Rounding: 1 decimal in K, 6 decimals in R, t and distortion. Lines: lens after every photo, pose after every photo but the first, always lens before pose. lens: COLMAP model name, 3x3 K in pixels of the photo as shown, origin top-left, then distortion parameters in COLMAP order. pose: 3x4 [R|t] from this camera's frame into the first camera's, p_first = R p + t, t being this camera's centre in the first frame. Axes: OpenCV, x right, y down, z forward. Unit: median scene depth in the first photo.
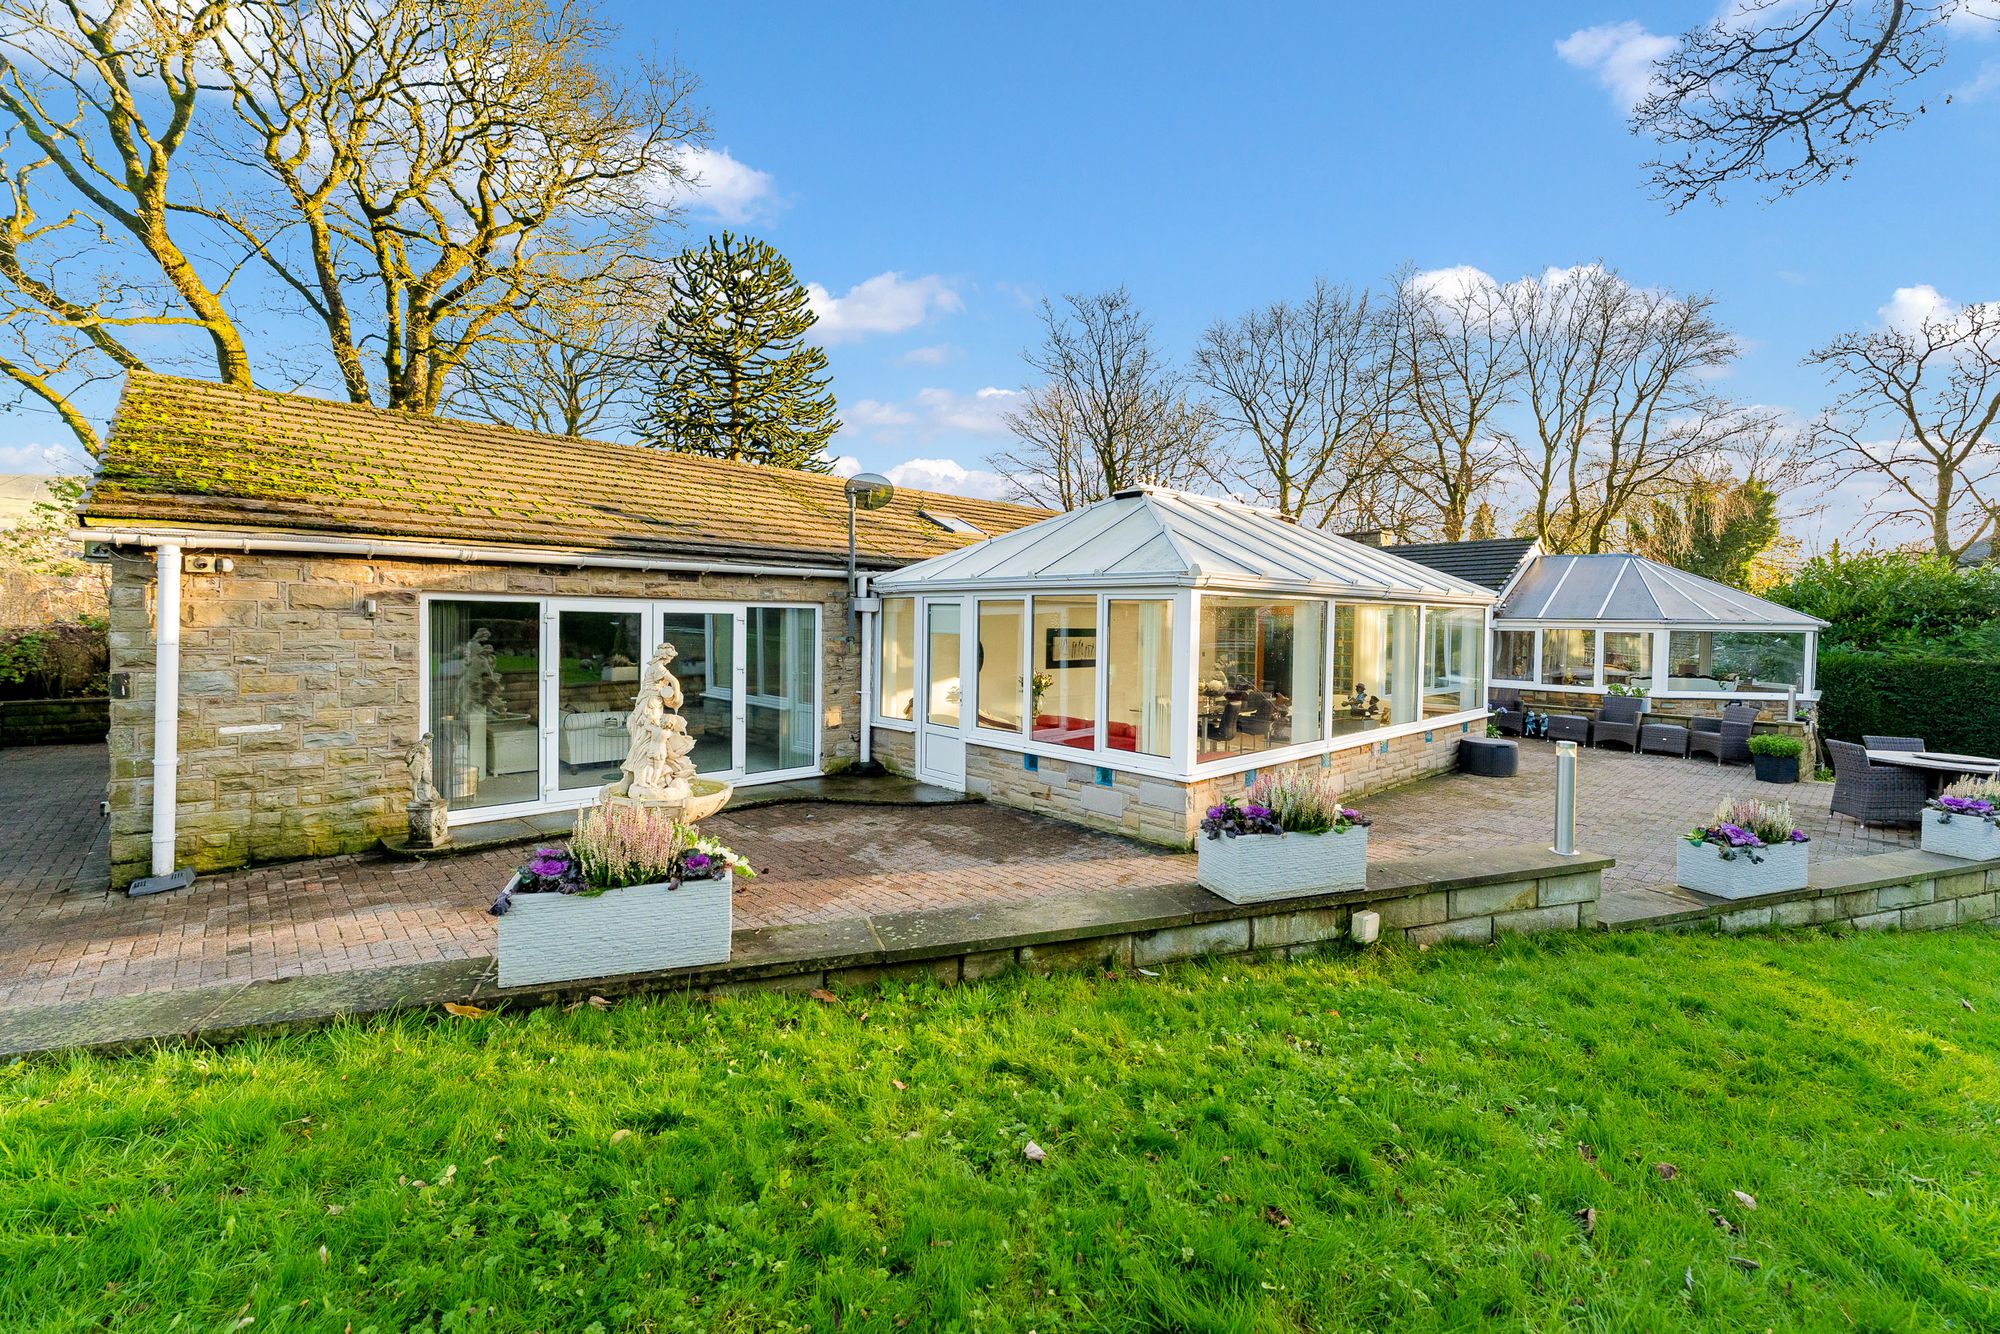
lens RADIAL K [[826.1, 0, 1000.0], [0, 826.1, 667.0], [0, 0, 1]] dist [-0.002378, -0.000198]
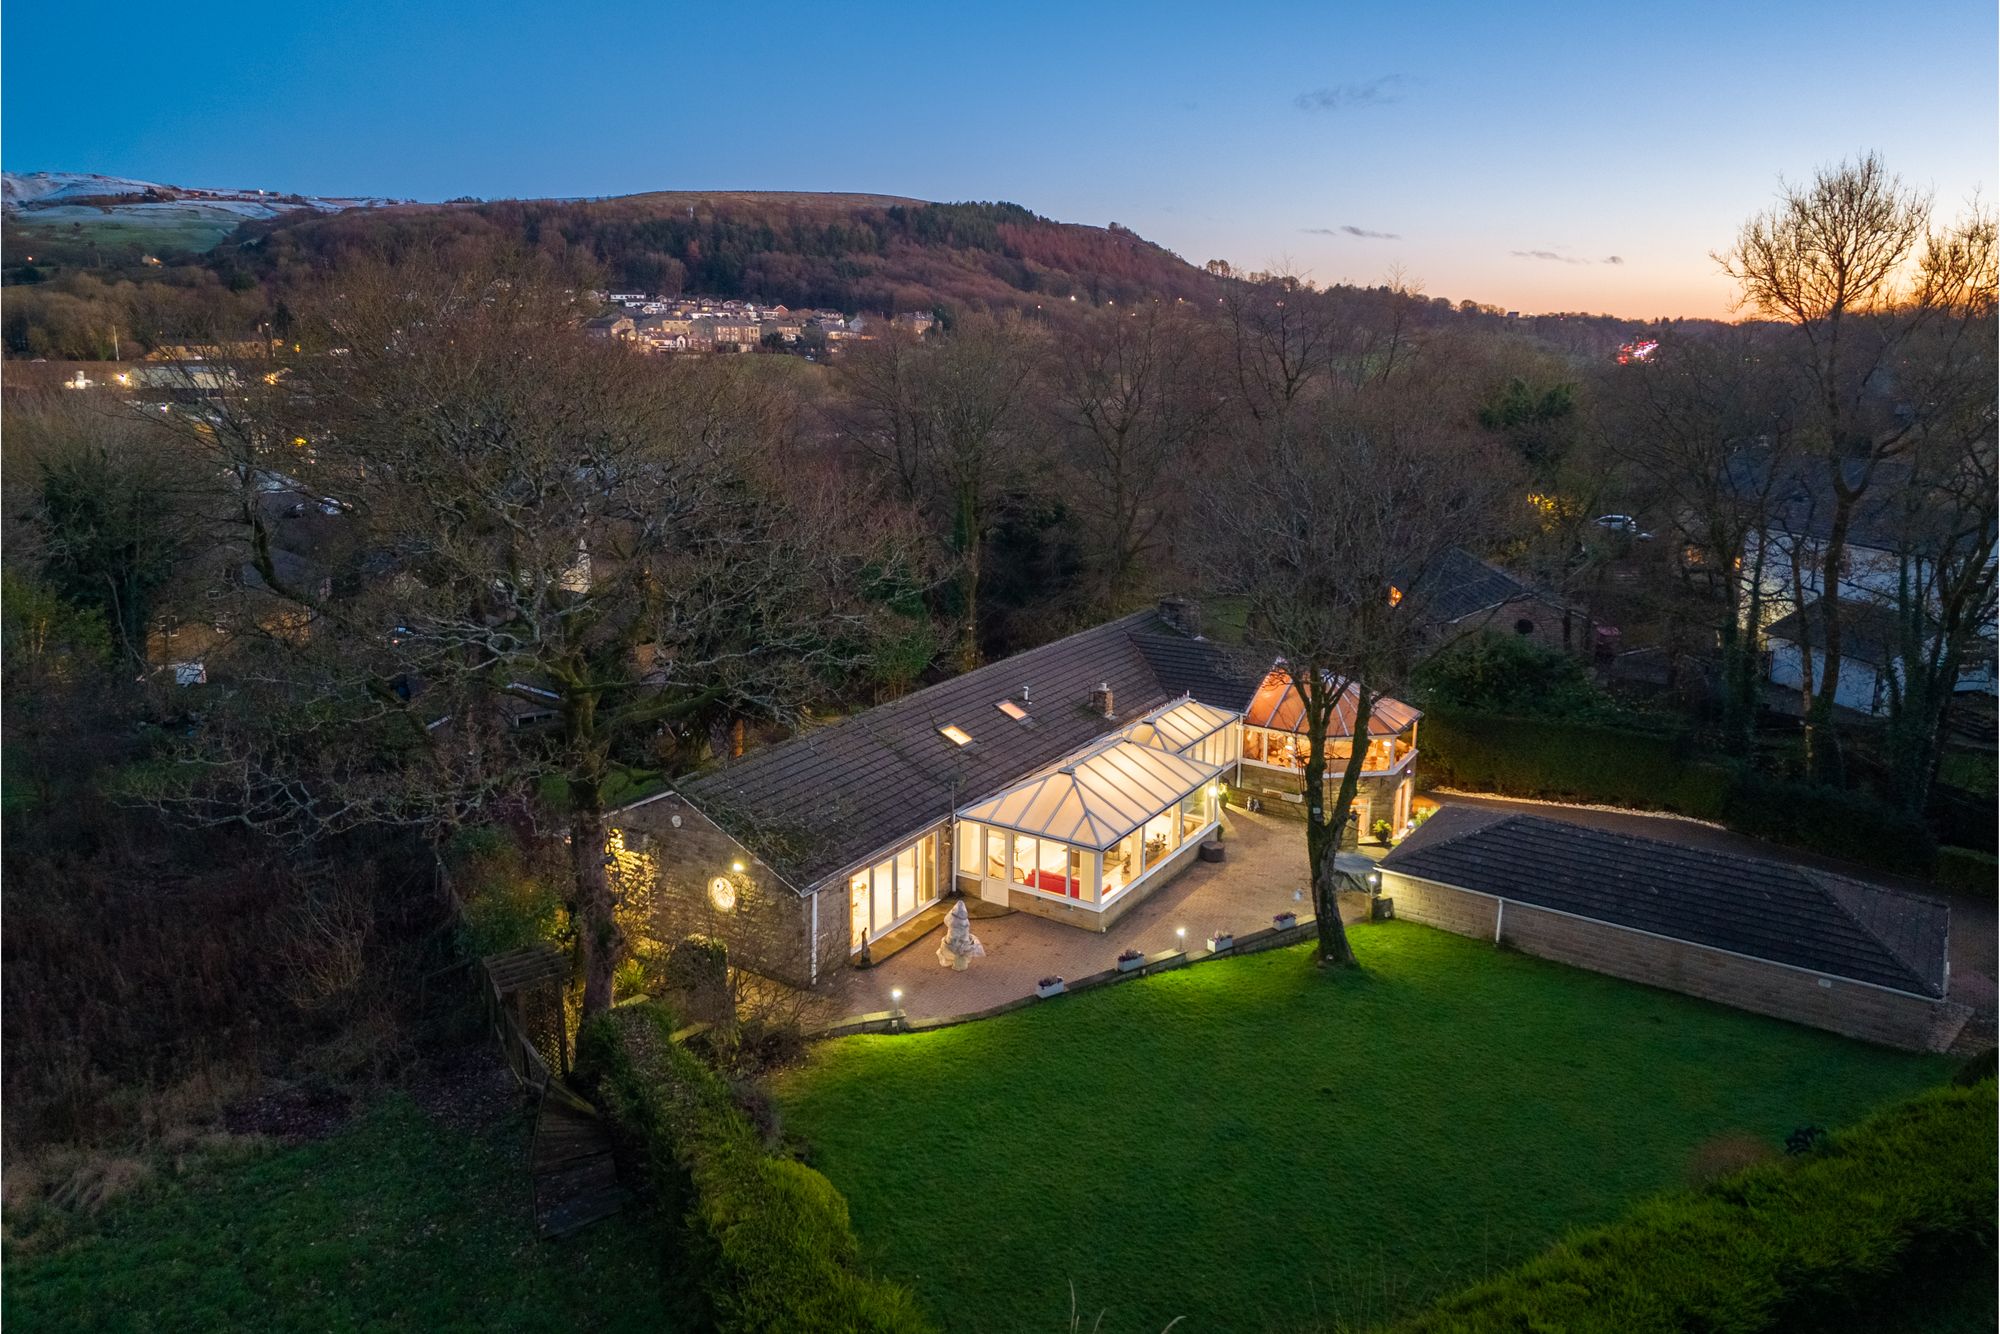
lens RADIAL K [[1328.4, 0, 1003.7], [0, 1328.4, 602.0], [0, 0, 1]] dist [0.037901, -0.043387]
pose [[0.968904, -0.060619, 0.239896, -1.123179], [0.026635, 0.989444, 0.142446, -1.552050], [-0.245999, -0.131627, 0.960291, -3.198482]]
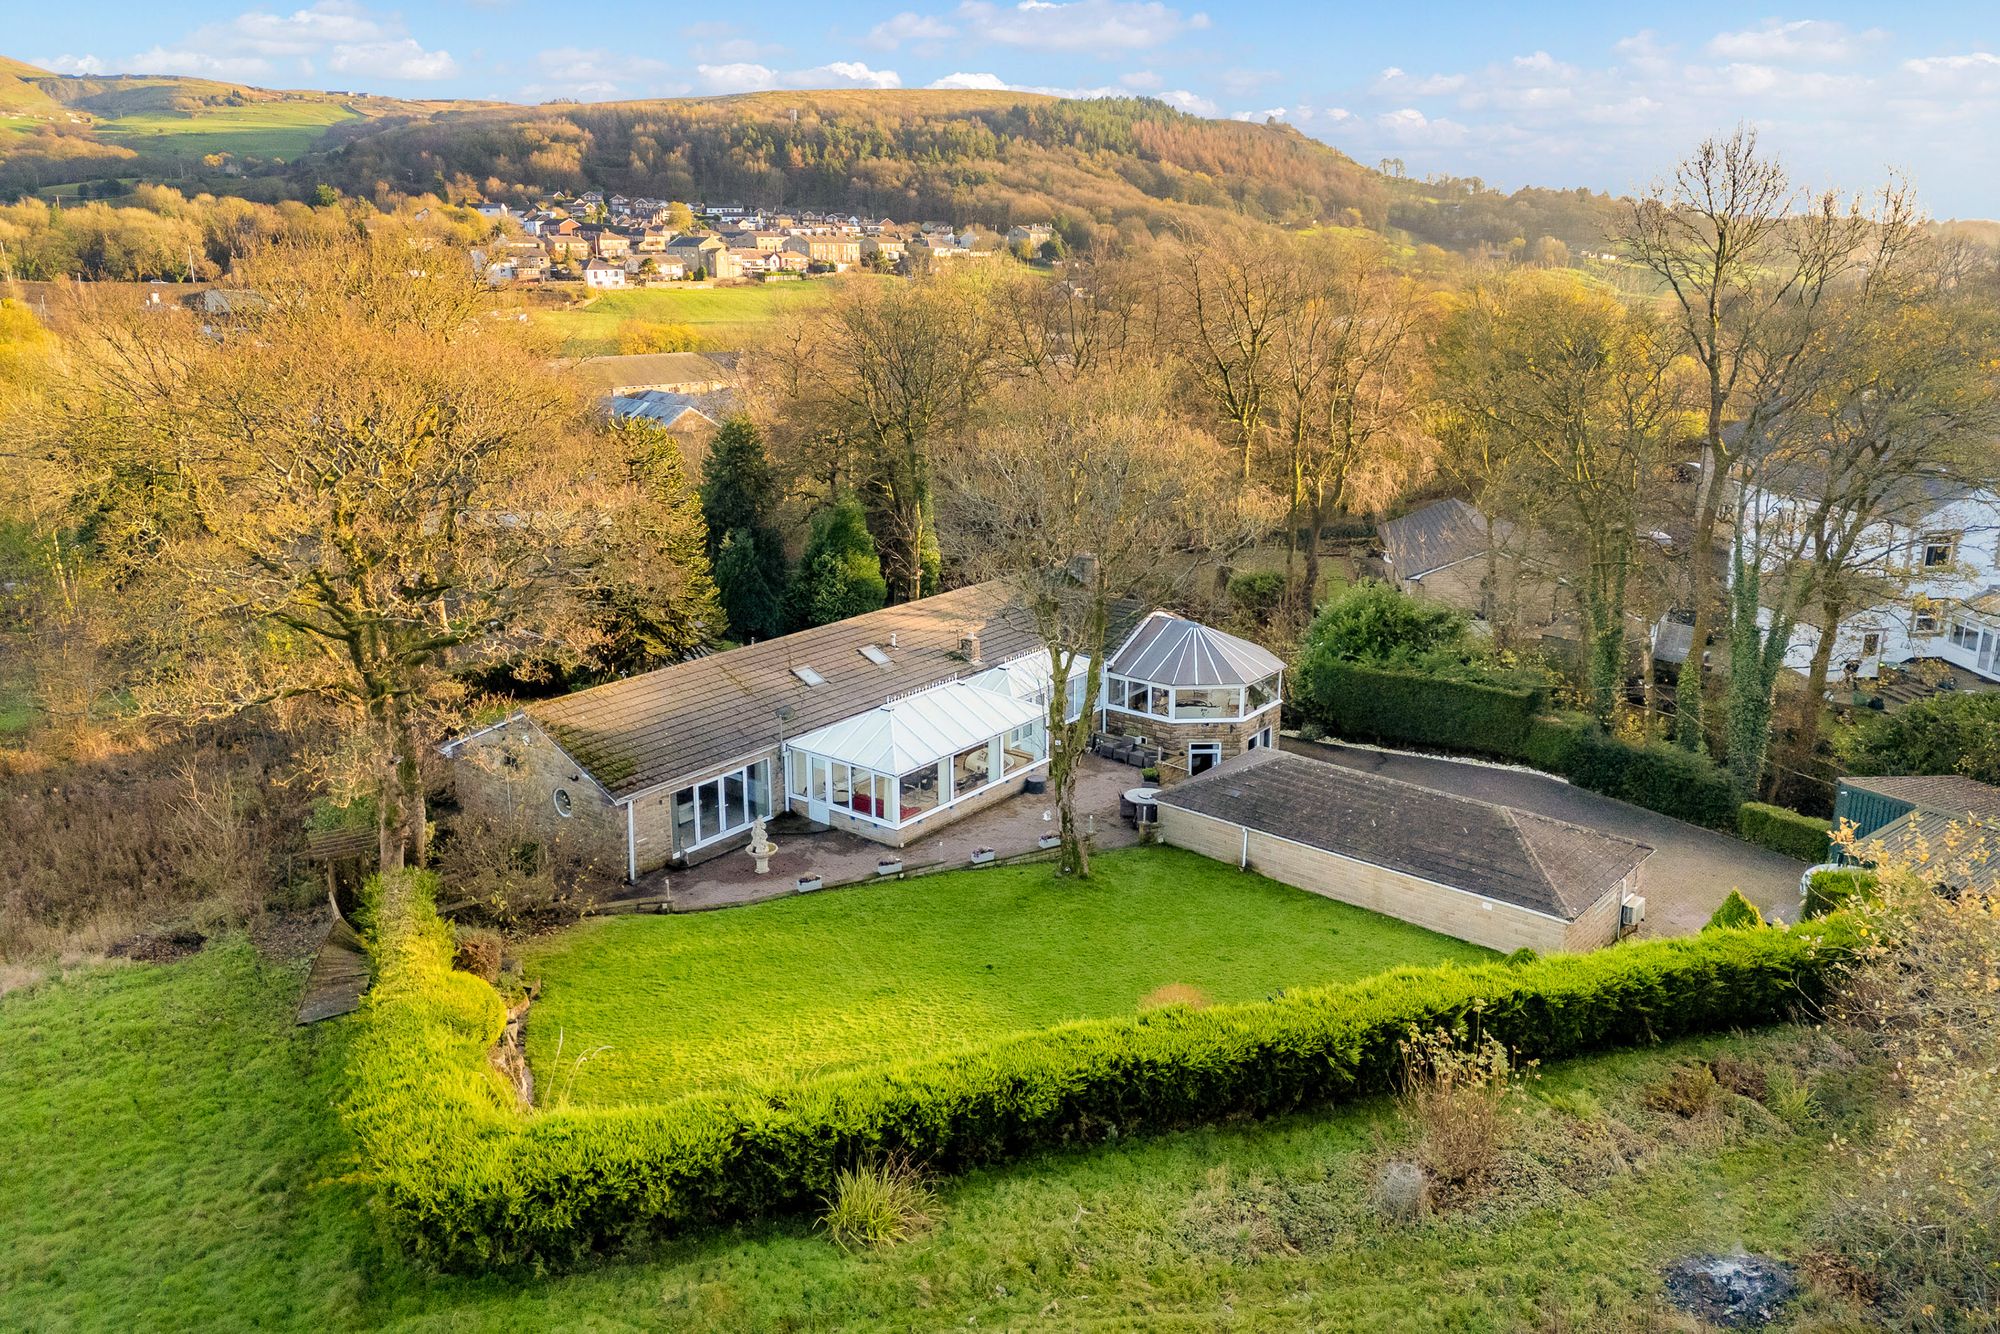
lens RADIAL K [[1459.4, 0, 1008.2], [0, 1459.4, 626.6], [0, 0, 1]] dist [0.068676, -0.056804]
pose [[0.987983, -0.055494, 0.144254, -0.142192], [0.026511, 0.980333, 0.195560, -1.724414], [-0.152269, -0.189385, 0.970024, -4.468548]]
